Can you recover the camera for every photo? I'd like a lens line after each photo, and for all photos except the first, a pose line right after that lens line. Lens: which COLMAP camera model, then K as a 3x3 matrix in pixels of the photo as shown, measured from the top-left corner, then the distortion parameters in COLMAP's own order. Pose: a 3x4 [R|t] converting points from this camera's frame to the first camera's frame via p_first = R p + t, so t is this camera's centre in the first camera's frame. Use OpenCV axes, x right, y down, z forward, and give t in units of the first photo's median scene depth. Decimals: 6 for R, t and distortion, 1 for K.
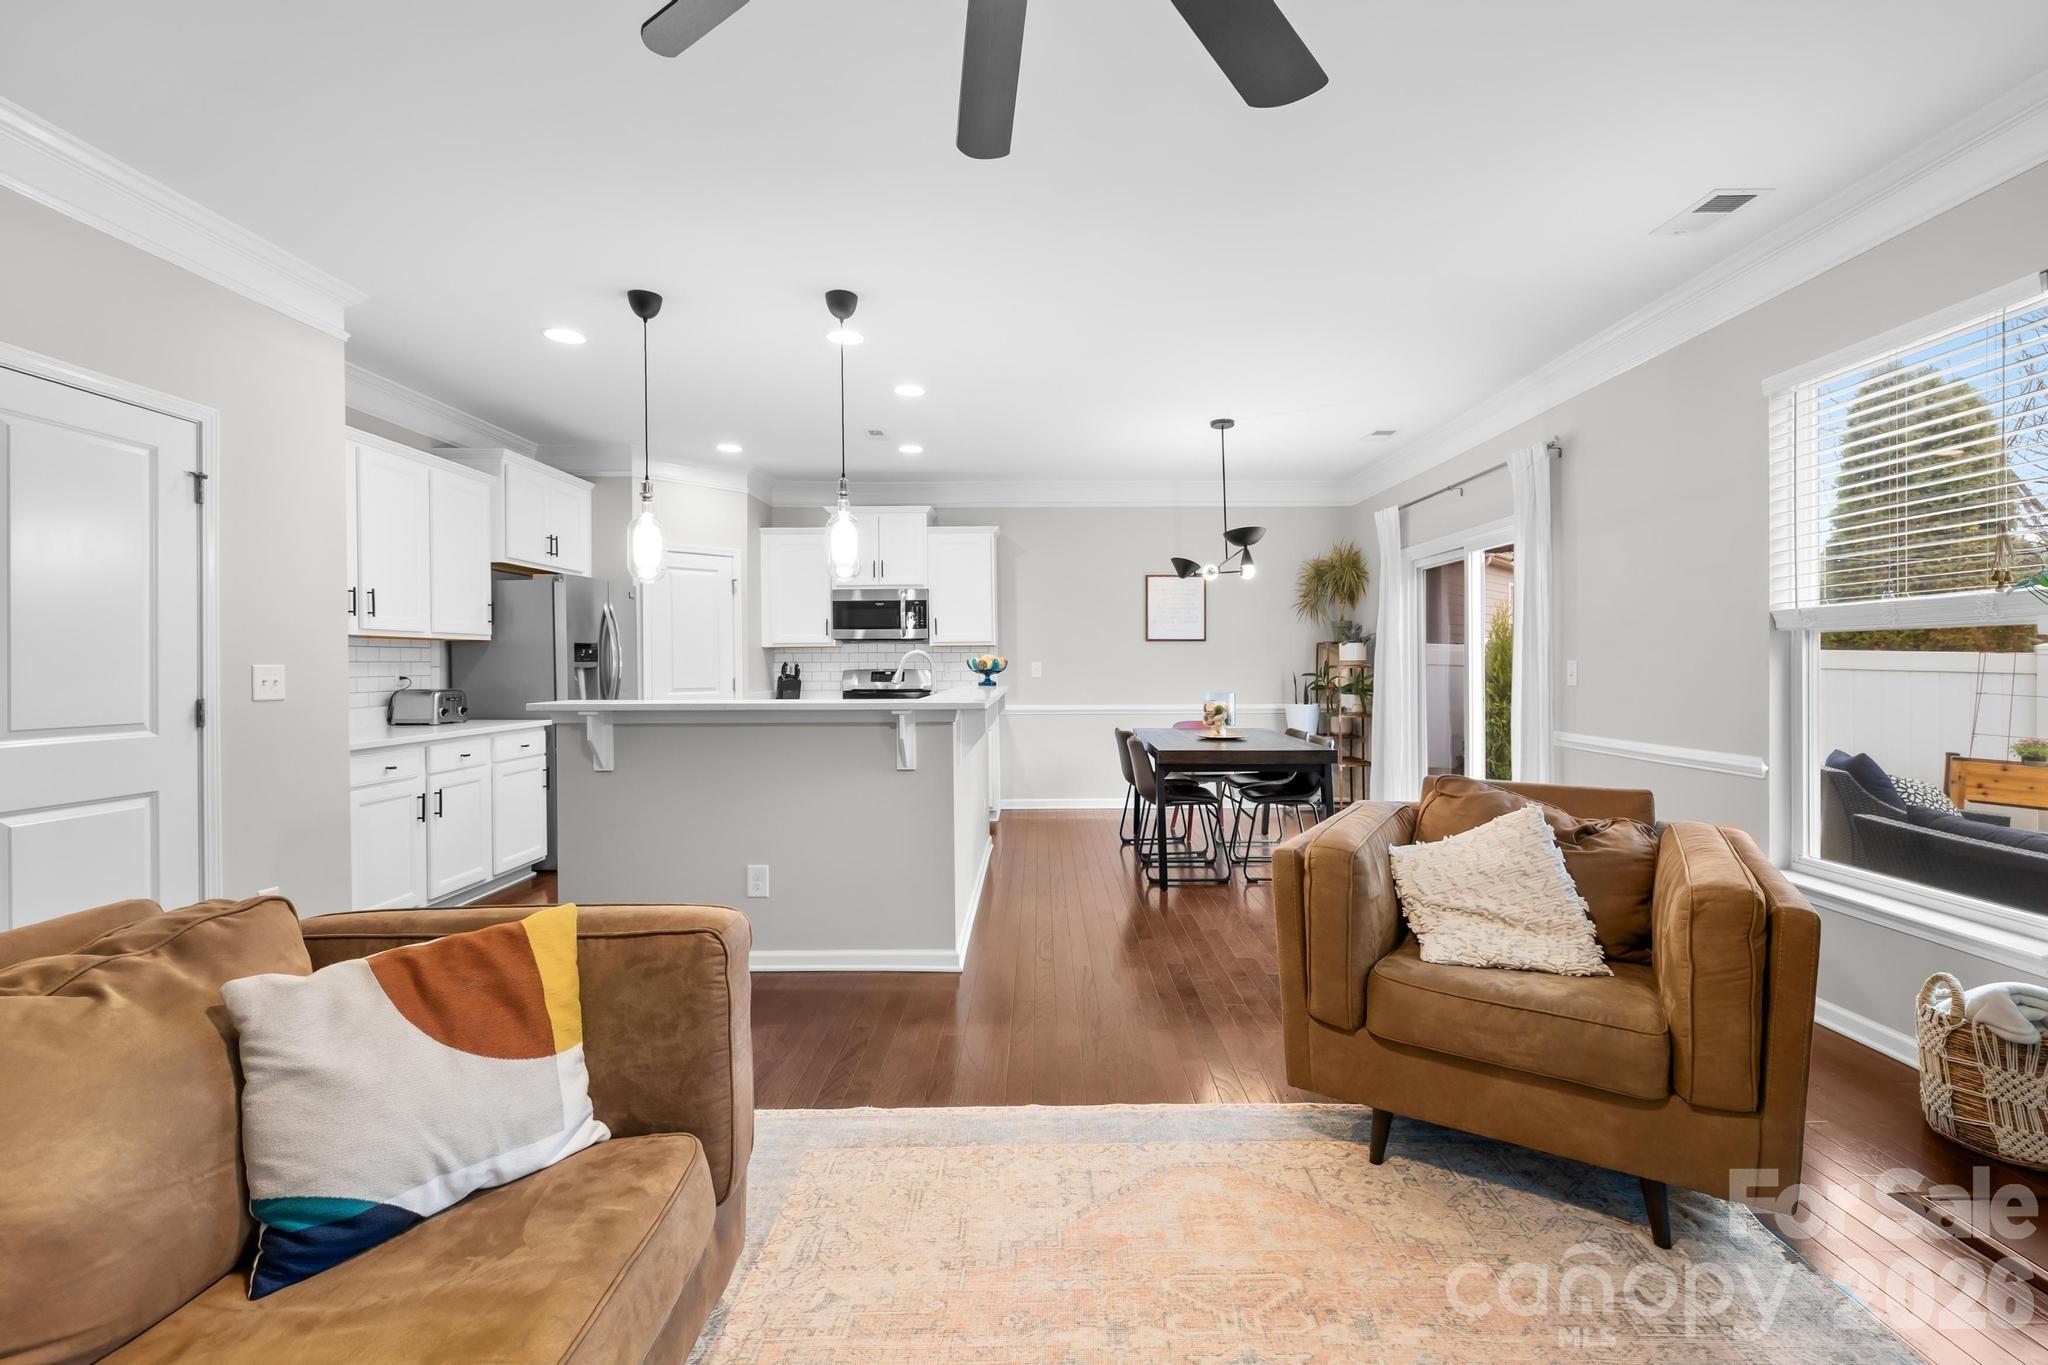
lens RADIAL K [[886.0, 0, 1060.2], [0, 886.0, 662.7], [0, 0, 1]] dist [-0.001817, -0.001065]
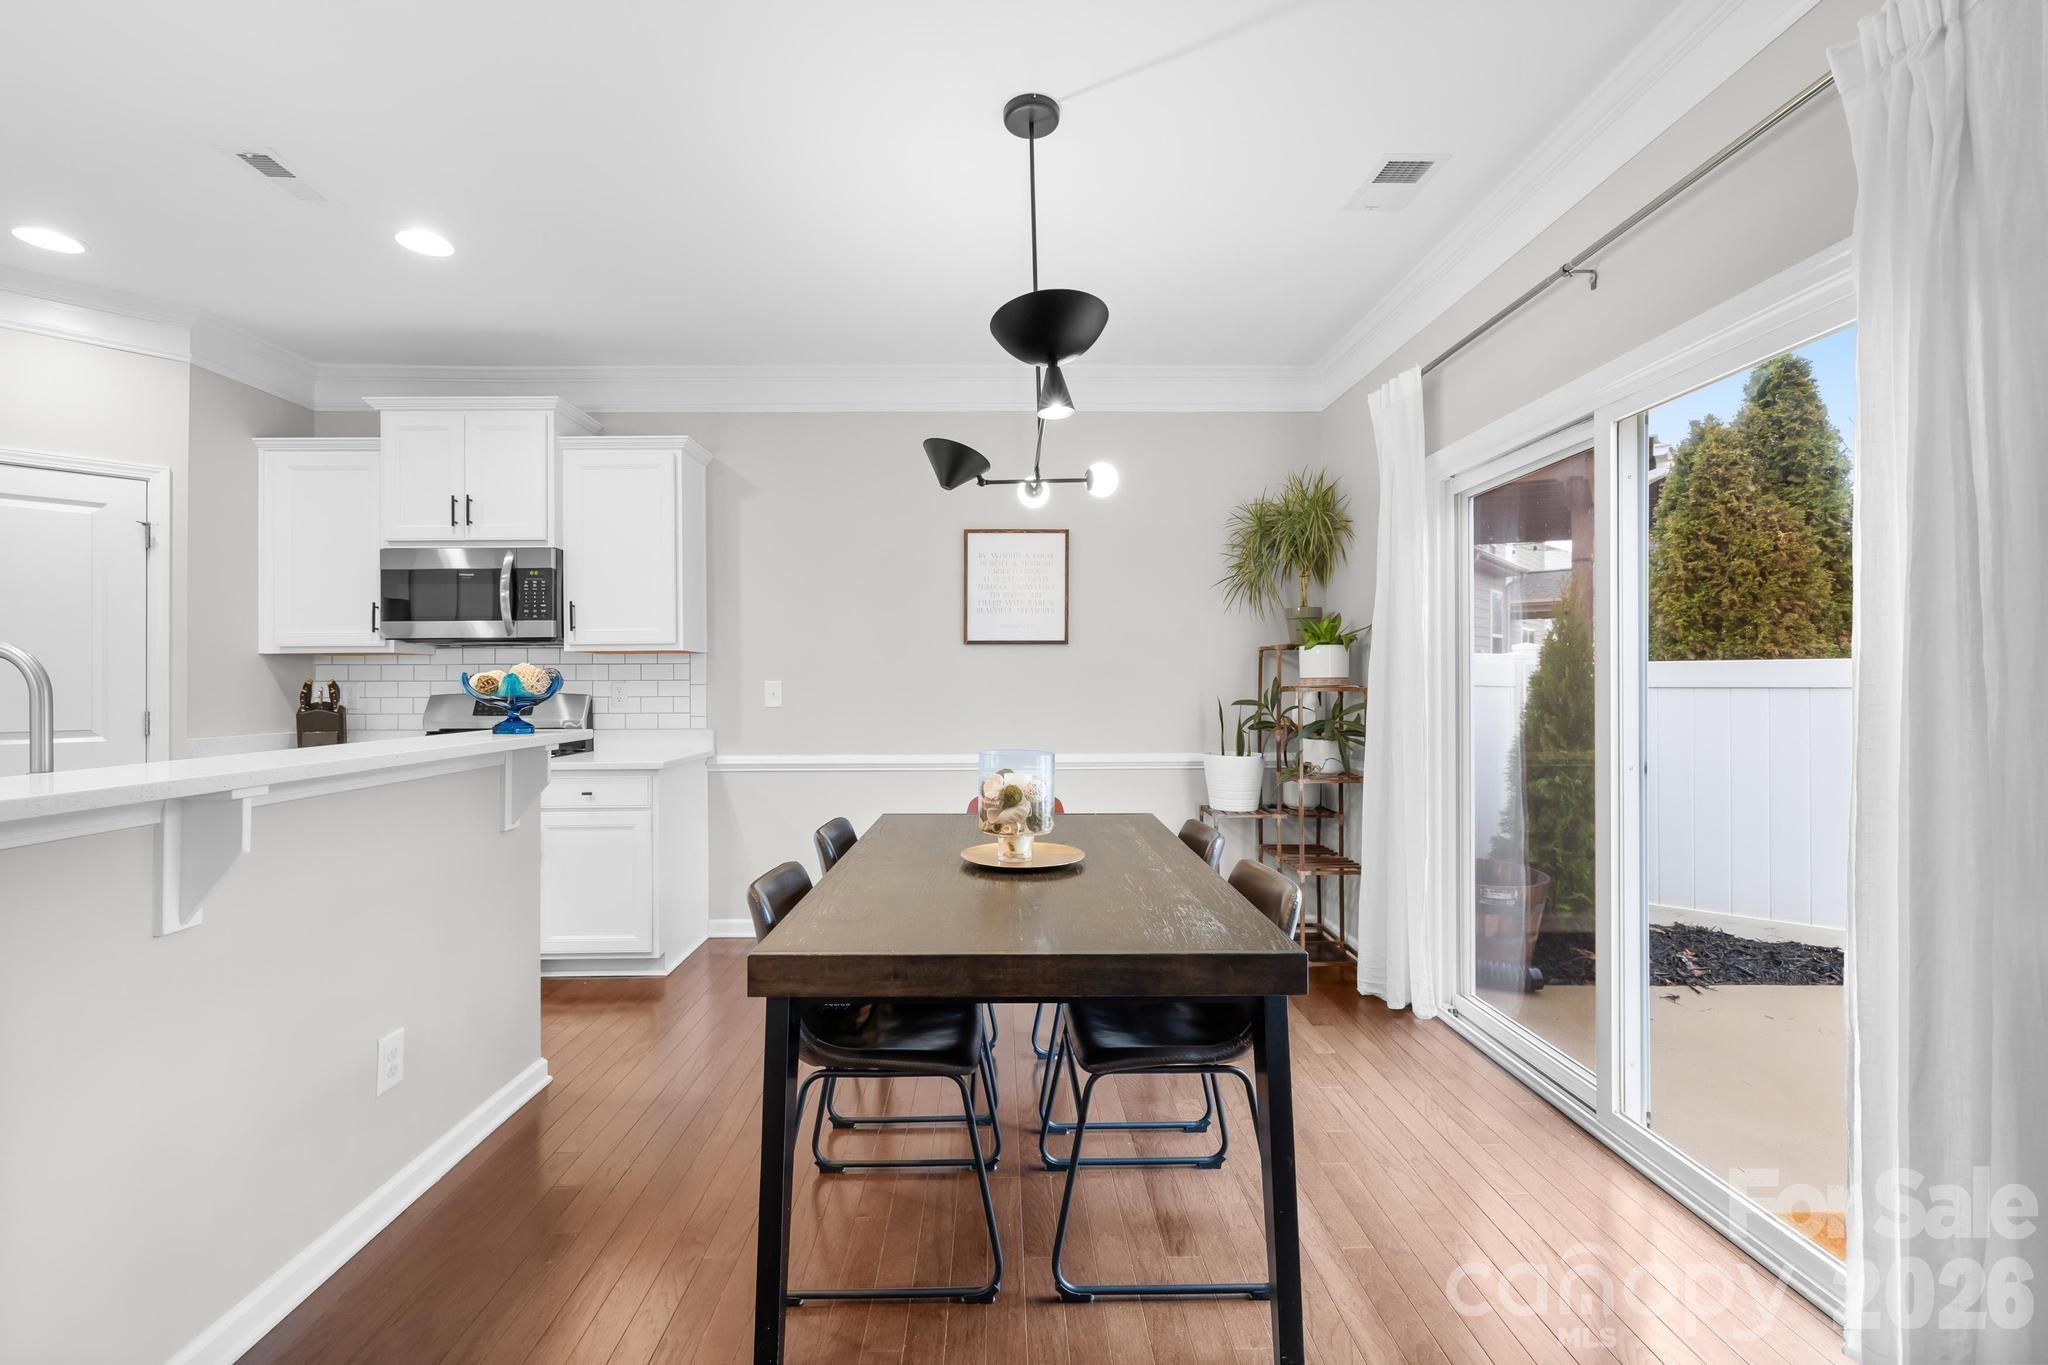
lens RADIAL K [[860.2, 0, 1023.5], [0, 860.2, 690.7], [0, 0, 1]] dist [-0.002477, 0.000470]
pose [[0.999994, 0.000520, 0.003386, 0.148324], [-0.000550, 0.999960, 0.008949, 0.000990], [-0.003381, -0.008951, 0.999954, 0.488548]]
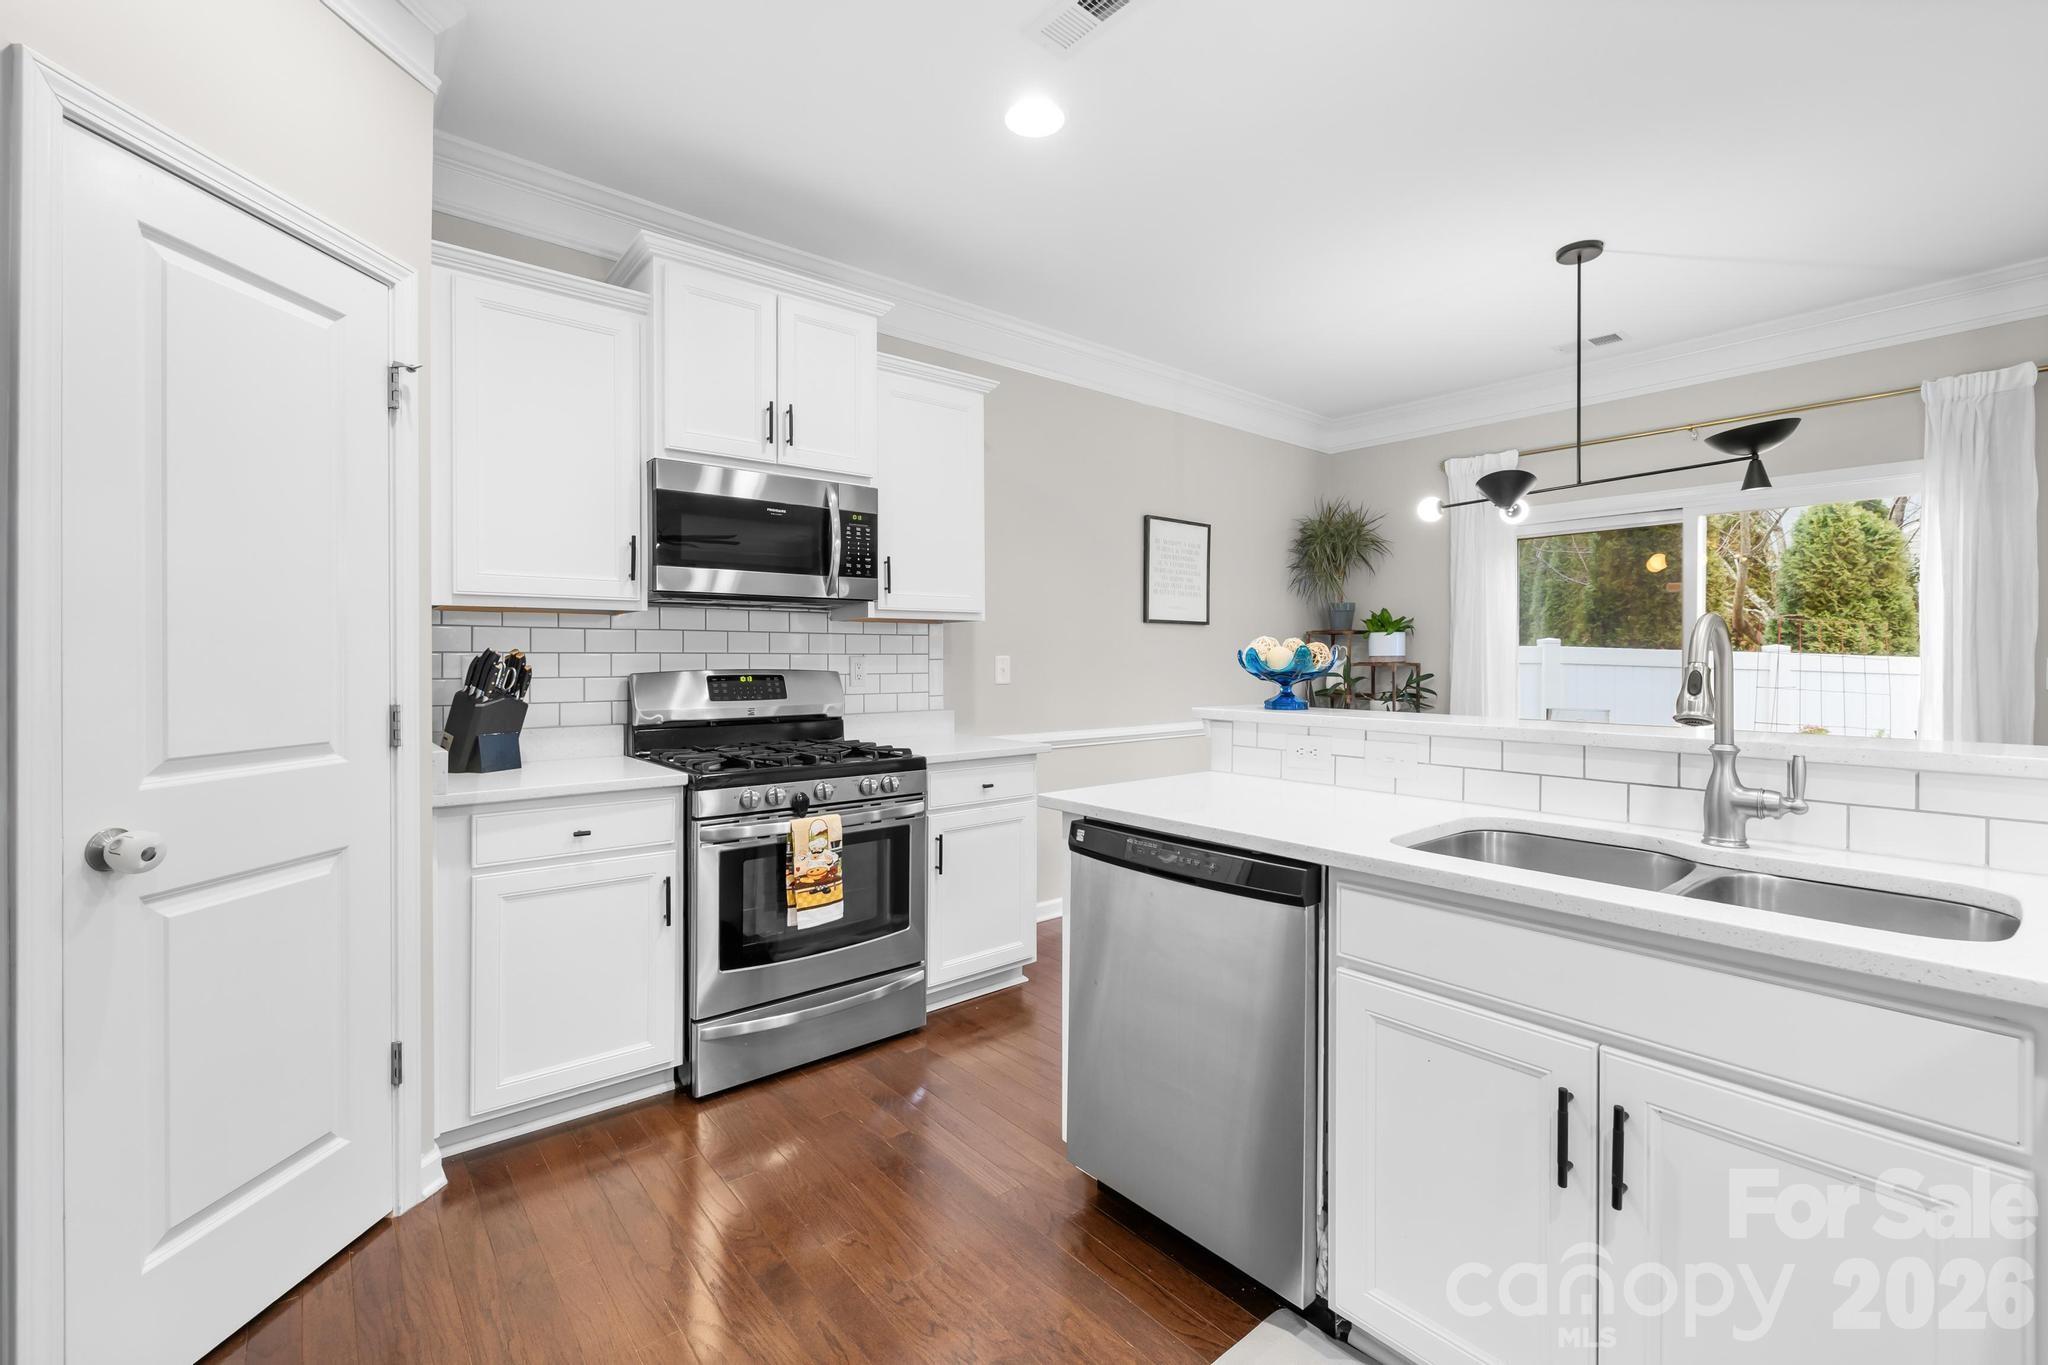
lens RADIAL K [[860.2, 0, 999.3], [0, 860.2, 662.0], [0, 0, 1]] dist [-0.002477, 0.000470]
pose [[0.785444, 0.002493, 0.618928, -0.388273], [-0.005498, 0.999981, 0.002949, 0.002091], [-0.618908, -0.005720, 0.785442, 0.656674]]
